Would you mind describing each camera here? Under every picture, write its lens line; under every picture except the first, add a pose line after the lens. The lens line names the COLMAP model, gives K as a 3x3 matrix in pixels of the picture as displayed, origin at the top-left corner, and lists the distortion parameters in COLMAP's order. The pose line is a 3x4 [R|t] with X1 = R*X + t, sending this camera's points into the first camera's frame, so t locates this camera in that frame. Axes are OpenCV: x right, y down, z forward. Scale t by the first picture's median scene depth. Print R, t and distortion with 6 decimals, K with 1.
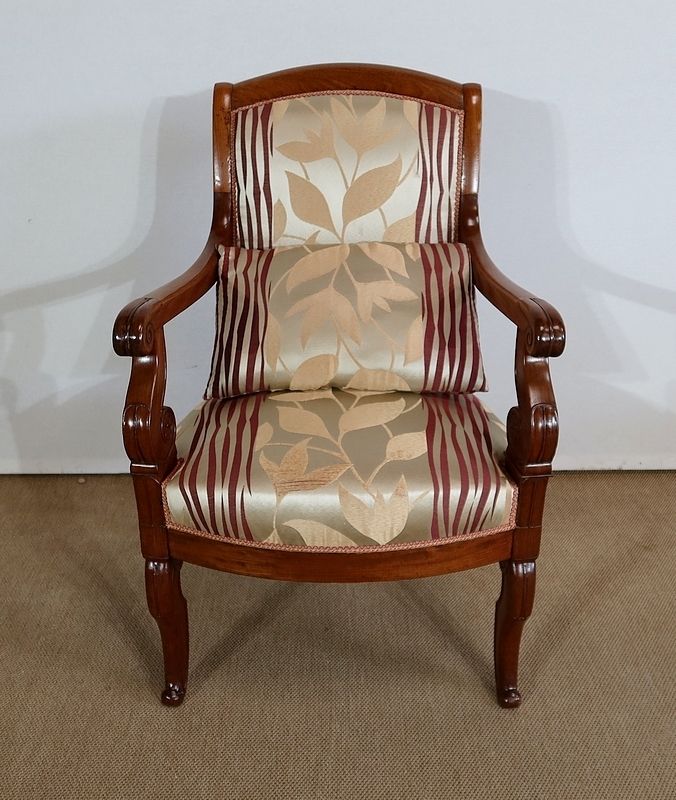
lens RADIAL K [[802.5, 0, 378.4], [0, 802.5, 426.9], [0, 0, 1]] dist [0.008484, 0.000000]
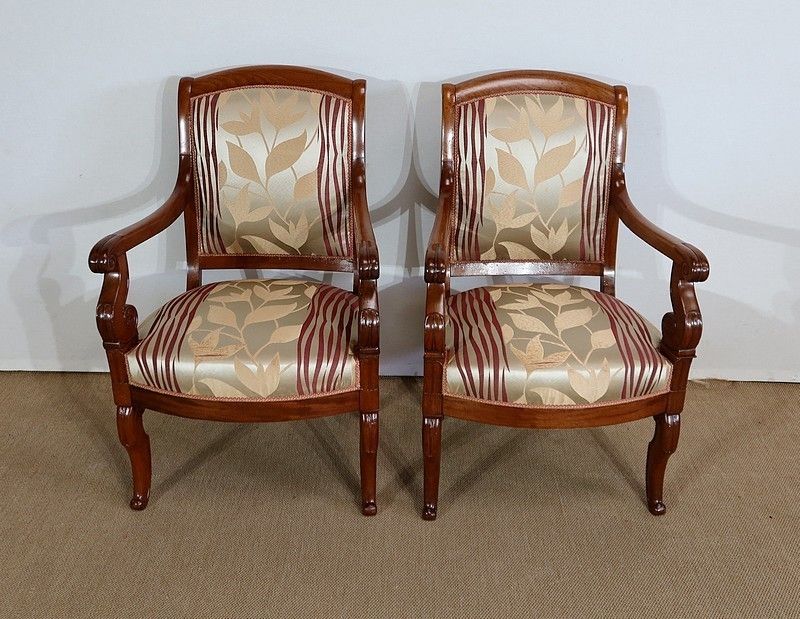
lens RADIAL K [[785.1, 0, 444.3], [0, 785.1, 317.7], [0, 0, 1]] dist [0.008434, 0.000000]
pose [[0.997864, -0.009497, 0.064638, -0.340647], [0.009293, 0.999951, 0.003453, -0.023545], [-0.064668, -0.002845, 0.997903, -0.448715]]
